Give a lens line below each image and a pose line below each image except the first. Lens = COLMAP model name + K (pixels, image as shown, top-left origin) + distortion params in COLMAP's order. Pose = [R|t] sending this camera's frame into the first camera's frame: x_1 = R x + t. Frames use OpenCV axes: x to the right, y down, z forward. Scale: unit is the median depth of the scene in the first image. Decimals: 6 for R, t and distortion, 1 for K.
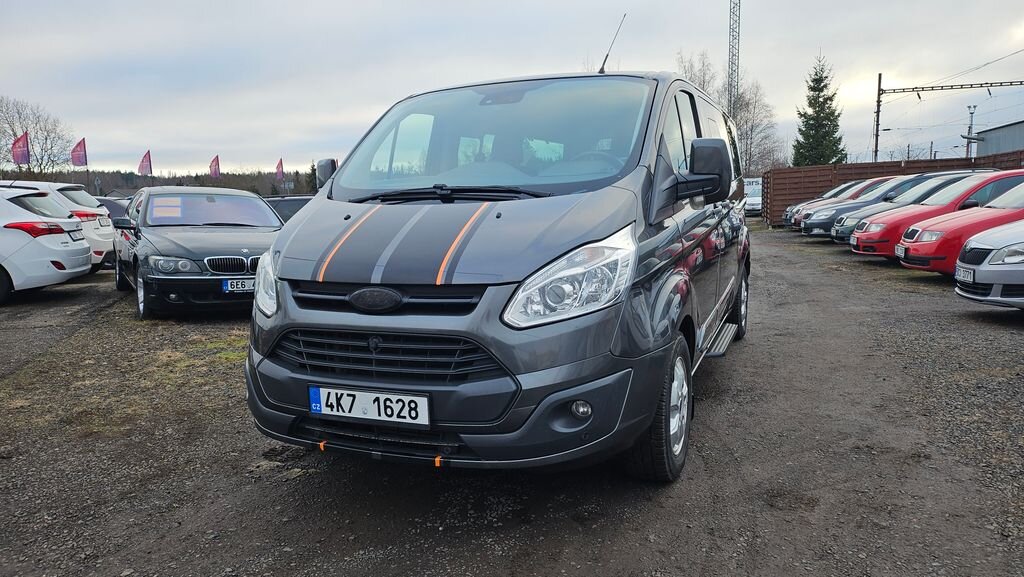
lens RADIAL K [[728.8, 0, 516.3], [0, 728.8, 285.0], [0, 0, 1]] dist [0.048828, -0.008474]
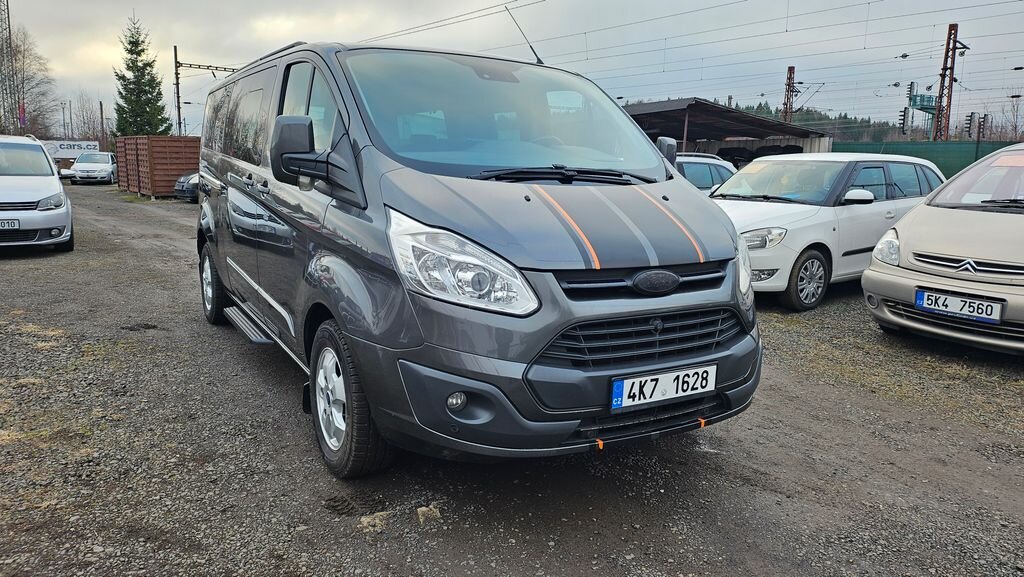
lens RADIAL K [[728.8, 0, 506.3], [0, 728.8, 268.4], [0, 0, 1]] dist [0.048828, -0.008474]
pose [[0.591051, -0.071712, 0.803440, -1.115864], [0.056638, 0.997271, 0.047346, -0.058150], [-0.804643, 0.017522, 0.593500, 0.560209]]
